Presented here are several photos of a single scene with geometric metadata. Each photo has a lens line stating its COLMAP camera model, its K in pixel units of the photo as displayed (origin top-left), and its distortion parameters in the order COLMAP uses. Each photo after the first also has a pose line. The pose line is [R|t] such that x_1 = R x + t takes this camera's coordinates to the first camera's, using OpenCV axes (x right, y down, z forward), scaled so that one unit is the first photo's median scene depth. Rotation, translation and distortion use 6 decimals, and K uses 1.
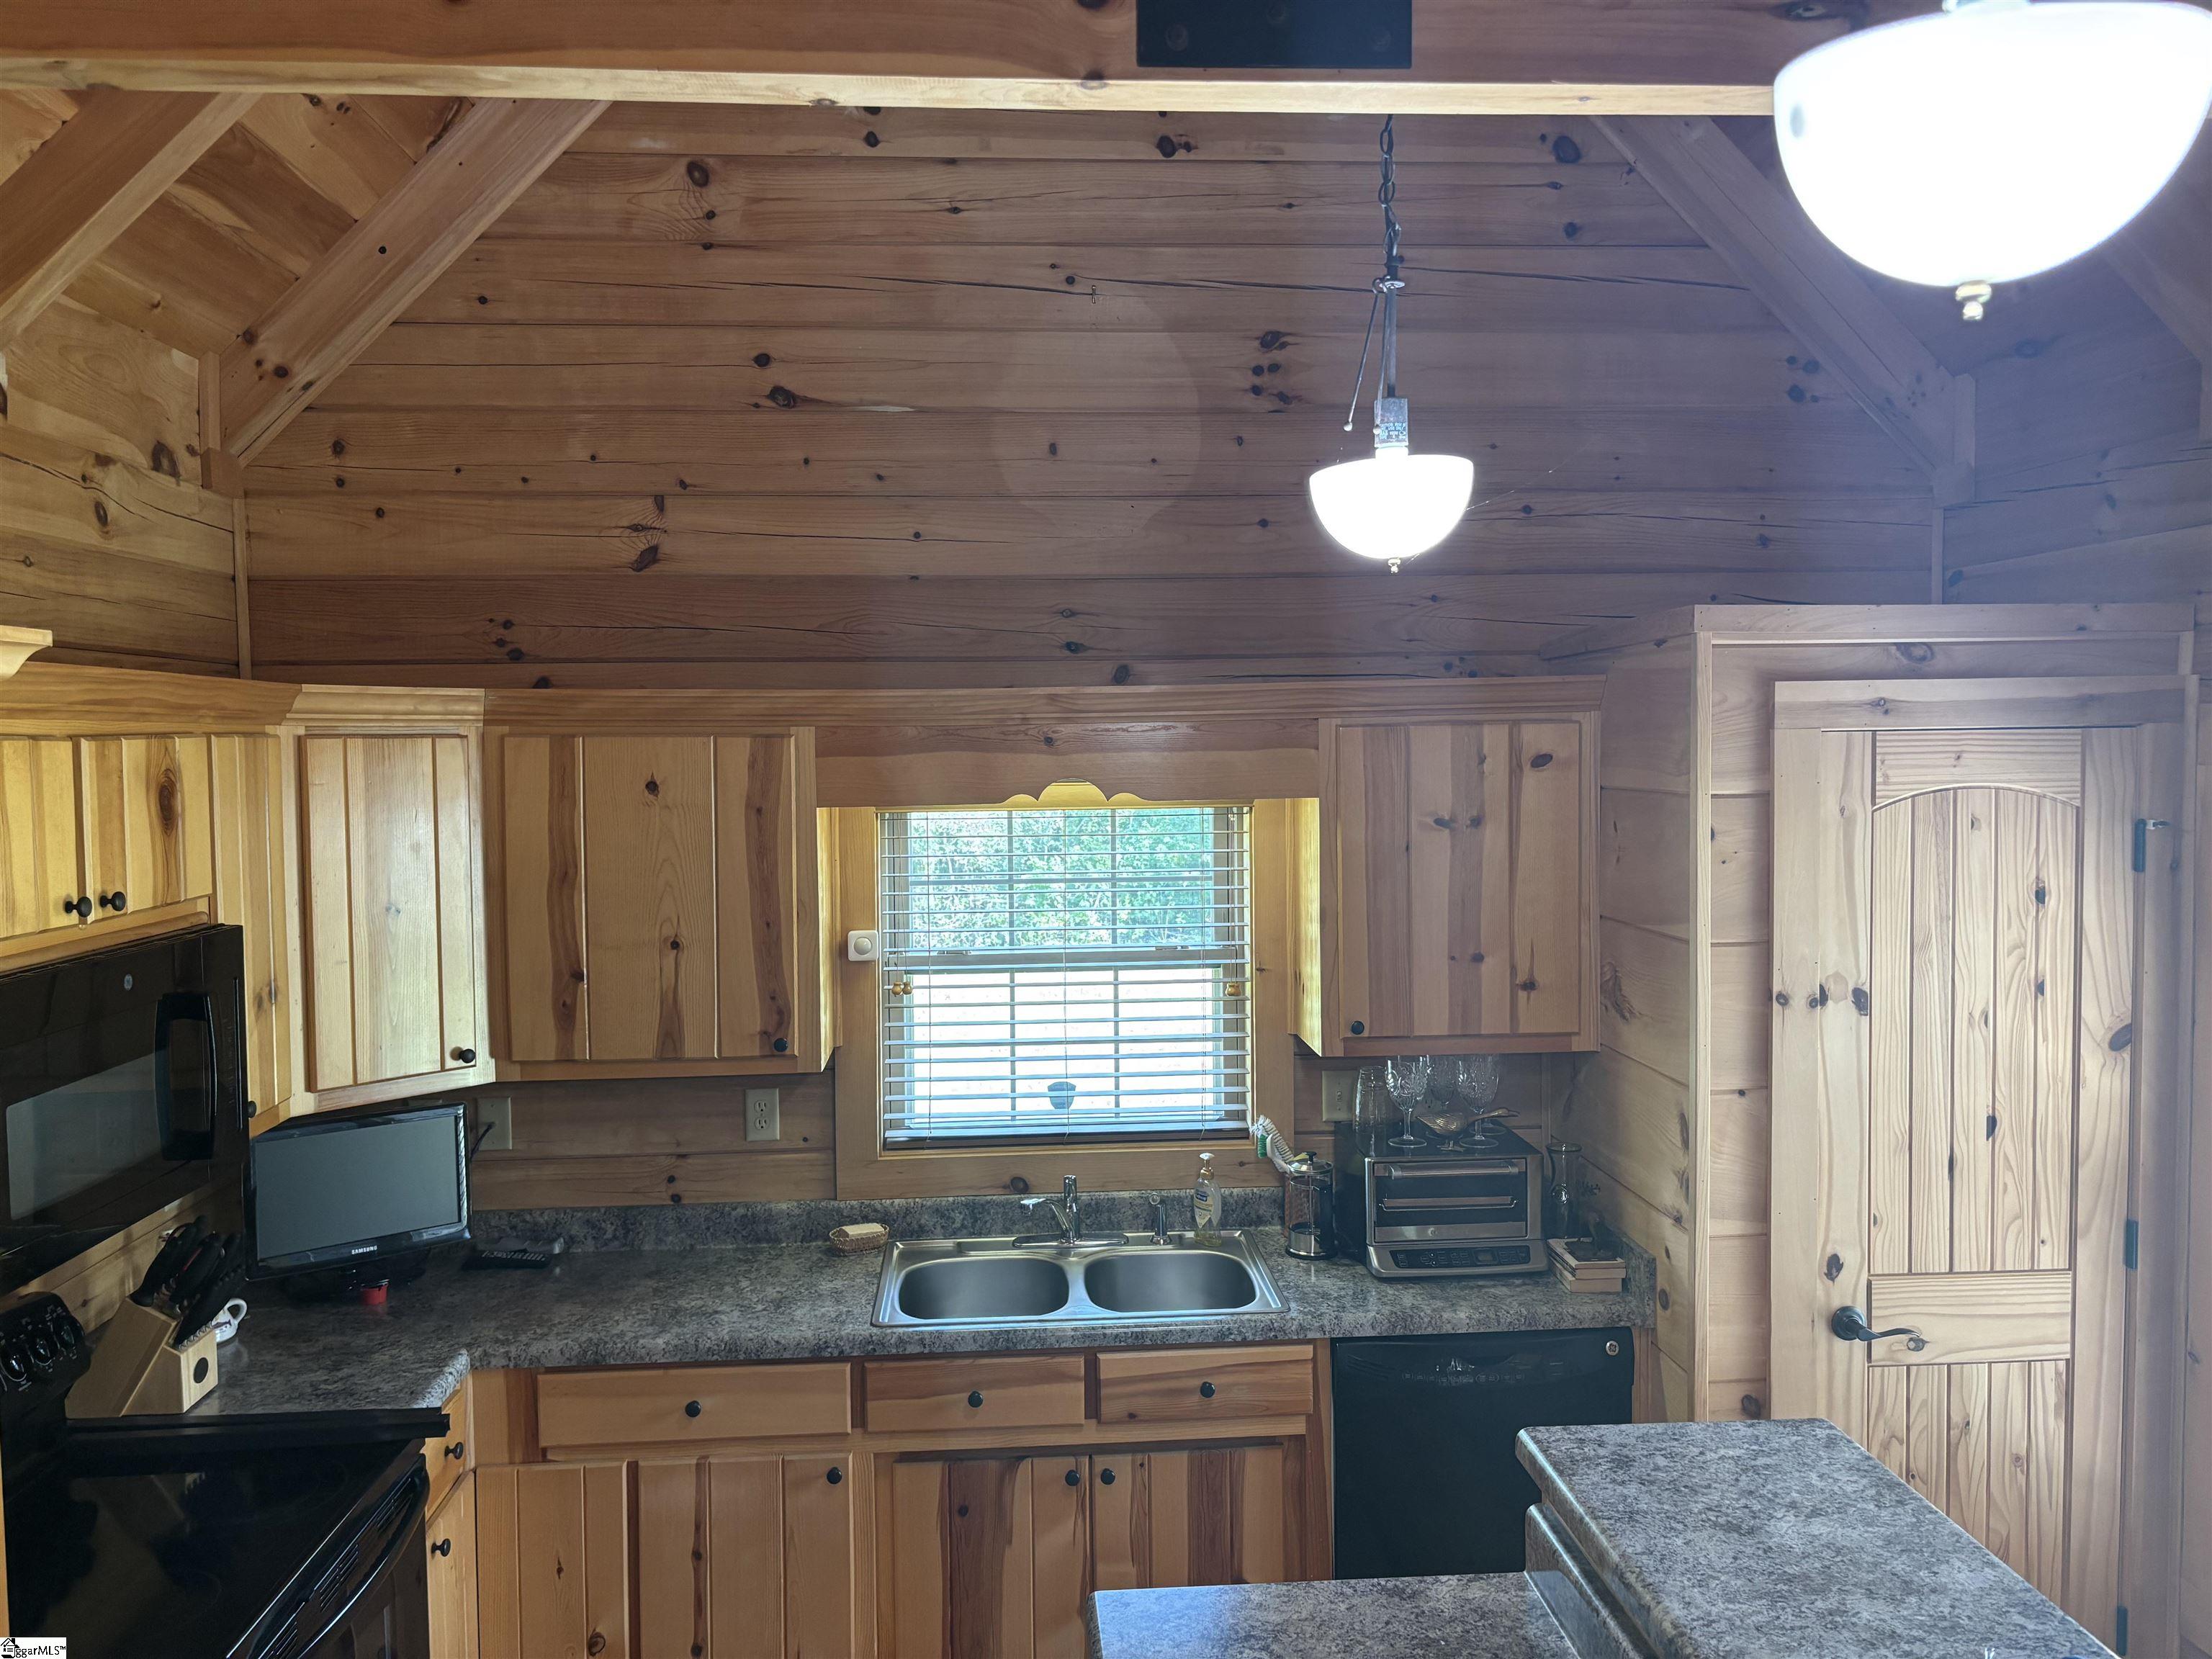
lens RADIAL K [[1686.6, 0, 1112.3], [0, 1686.6, 812.9], [0, 0, 1]] dist [0.059456, -0.063202]
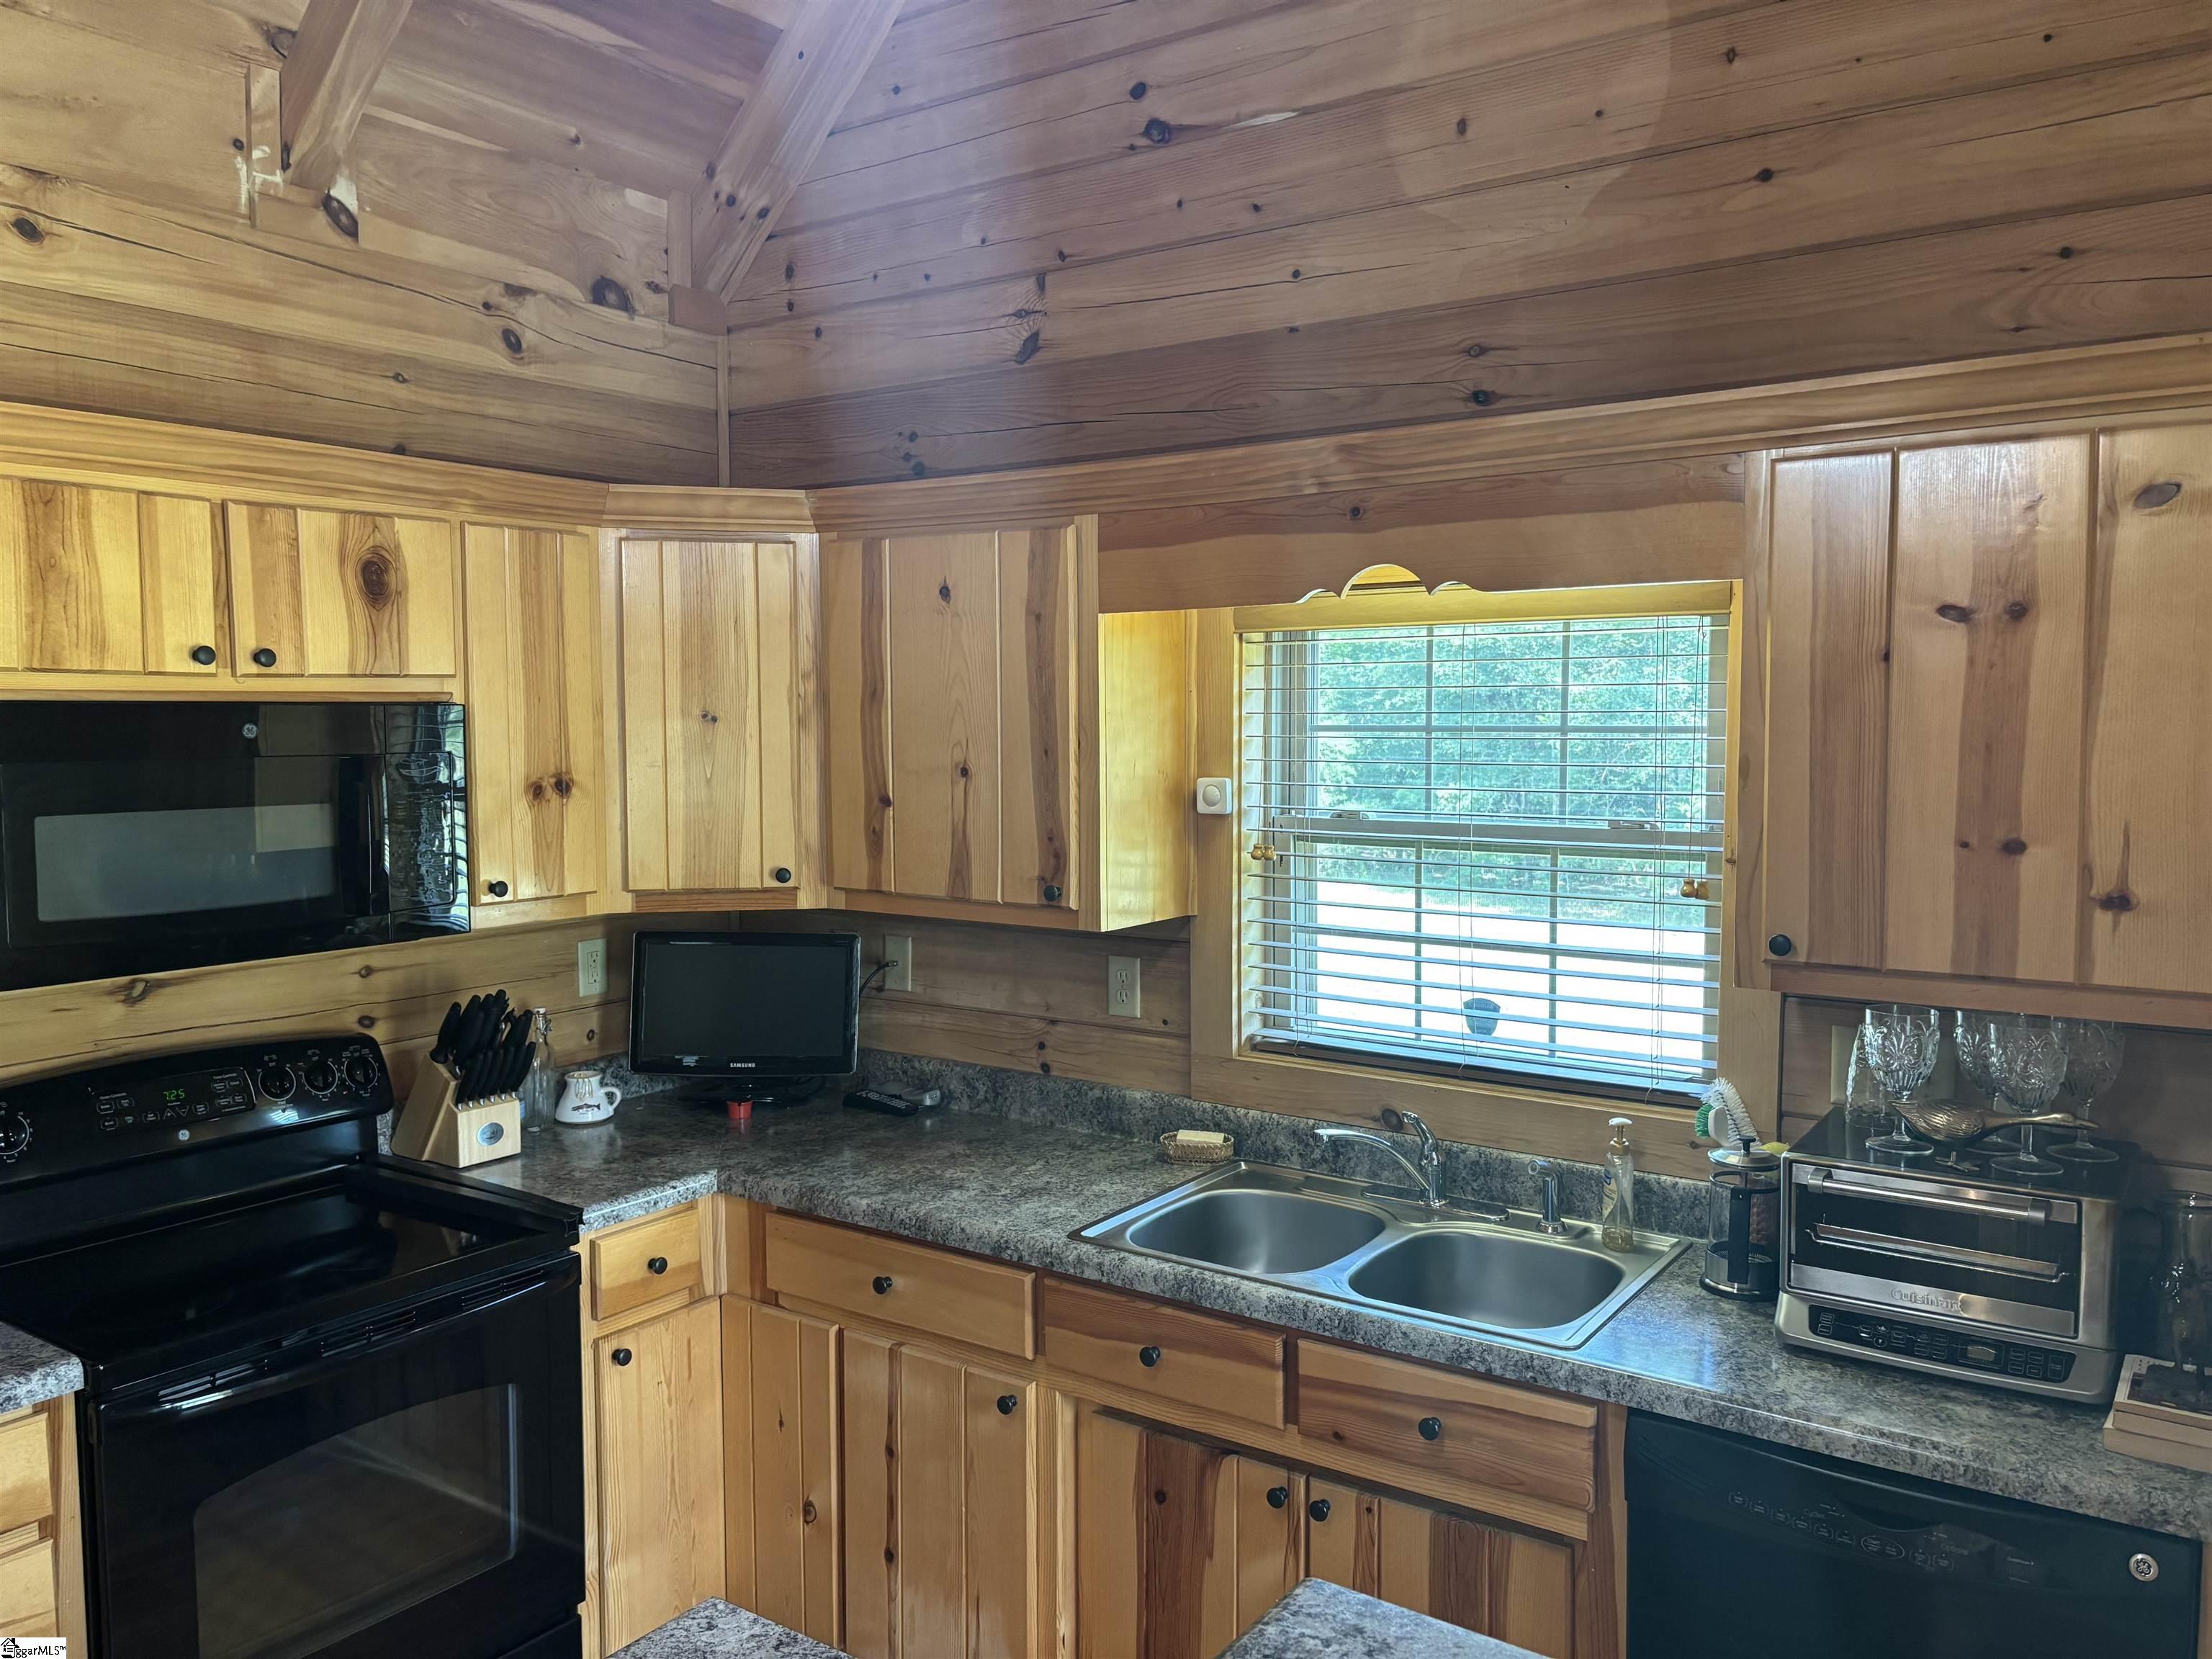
lens RADIAL K [[1686.6, 0, 1110.1], [0, 1686.6, 819.6], [0, 0, 1]] dist [0.059456, -0.063202]
pose [[0.775322, 0.049473, -0.629625, 0.345794], [-0.033876, 0.998750, 0.036763, 0.065854], [0.630656, -0.007174, 0.776029, 0.352660]]
